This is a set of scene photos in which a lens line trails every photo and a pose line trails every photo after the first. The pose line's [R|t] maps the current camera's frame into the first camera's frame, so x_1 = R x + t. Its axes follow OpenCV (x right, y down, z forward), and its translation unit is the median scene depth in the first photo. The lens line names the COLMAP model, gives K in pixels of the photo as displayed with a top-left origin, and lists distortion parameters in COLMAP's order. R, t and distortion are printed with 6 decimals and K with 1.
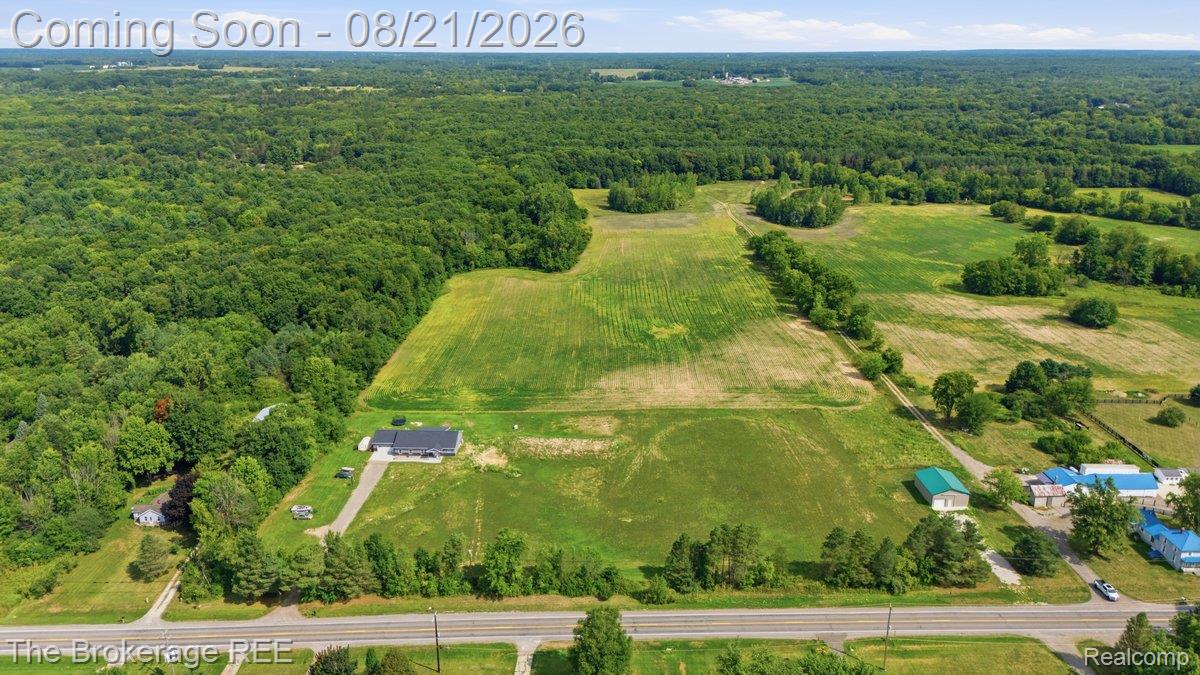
lens RADIAL K [[866.6, 0, 600.0], [0, 866.6, 337.5], [0, 0, 1]] dist [0.077205, -0.075343]
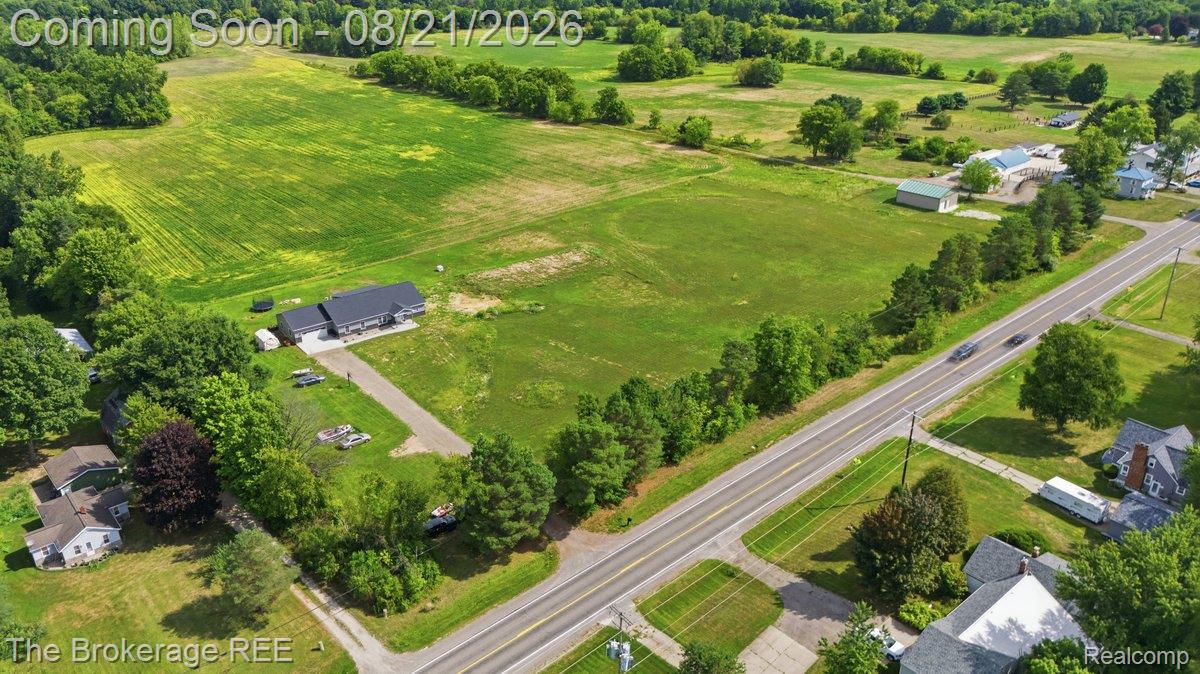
lens RADIAL K [[877.2, 0, 600.0], [0, 877.2, 337.0], [0, 0, 1]] dist [0.077186, -0.082485]
pose [[0.759984, -0.277217, 0.587857, -0.487175], [0.206280, 0.960592, 0.186309, 0.057073], [-0.616339, -0.020329, 0.787219, 0.399992]]
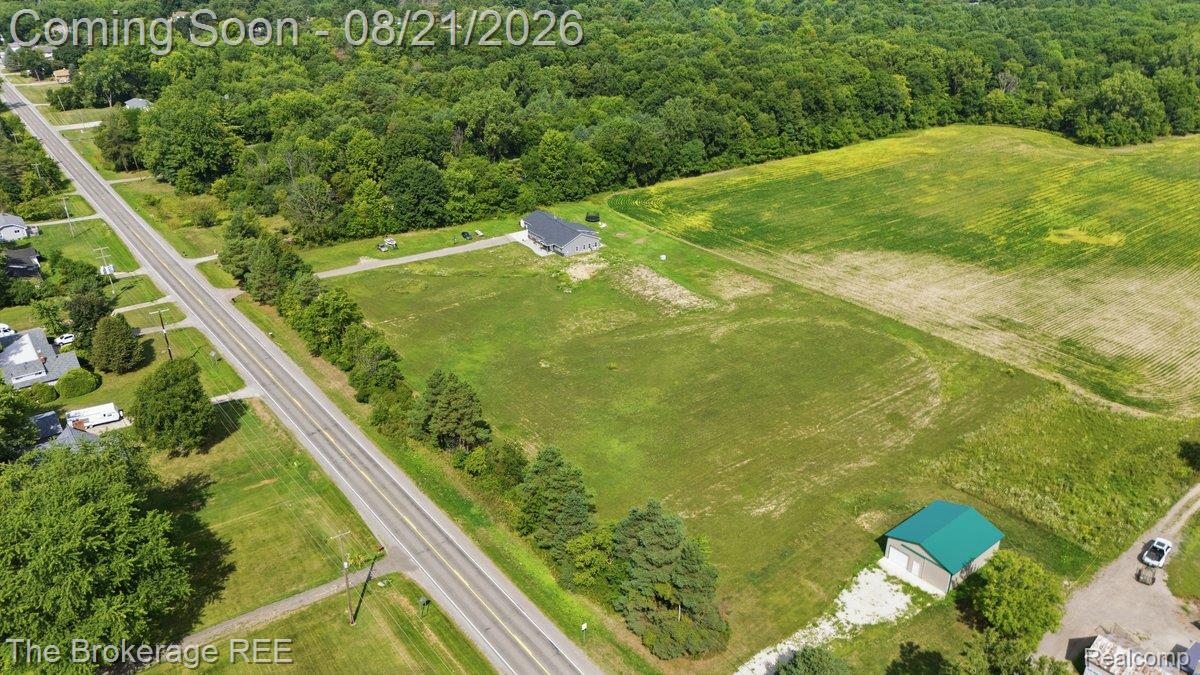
lens RADIAL K [[877.2, 0, 600.0], [0, 877.2, 337.5], [0, 0, 1]] dist [0.077186, -0.082485]
pose [[0.603412, 0.349362, -0.716826, 0.548489], [-0.250431, 0.936464, 0.245599, -0.016054], [0.757085, 0.031318, 0.652565, 0.467656]]
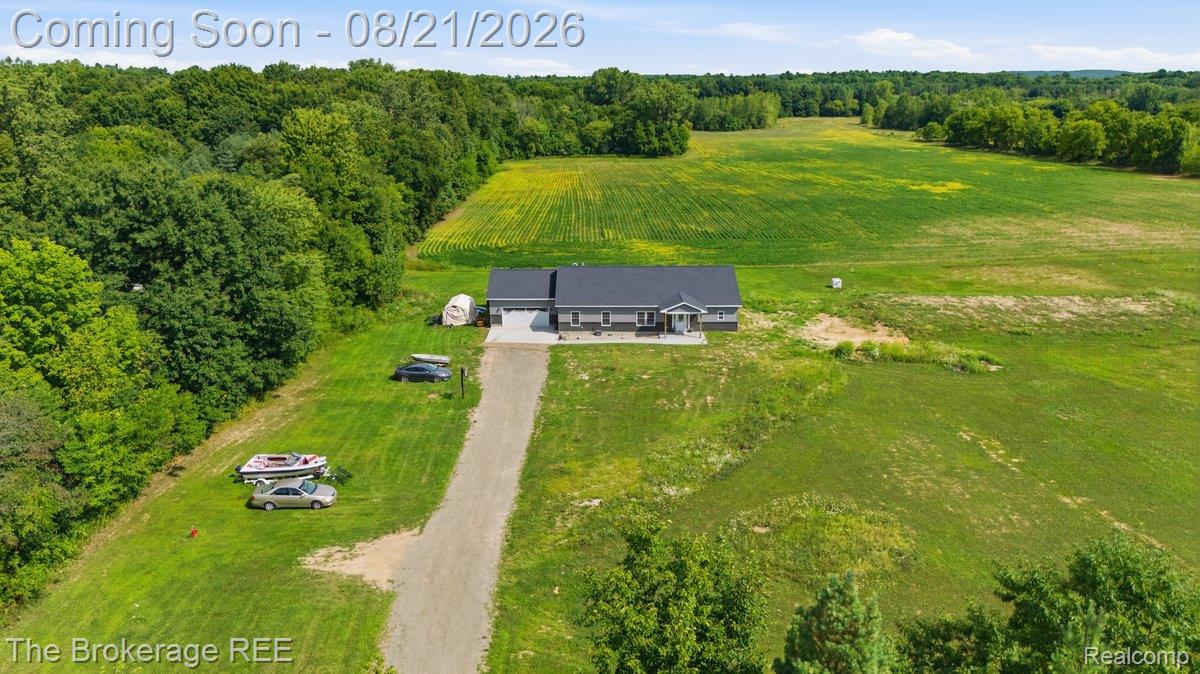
lens RADIAL K [[877.2, 0, 600.0], [0, 877.2, 337.0], [0, 0, 1]] dist [0.077186, -0.082485]
pose [[0.999296, -0.014250, 0.034708, -0.241164], [0.015382, 0.999351, -0.032571, 0.155285], [-0.034222, 0.033082, 0.998867, 0.692563]]
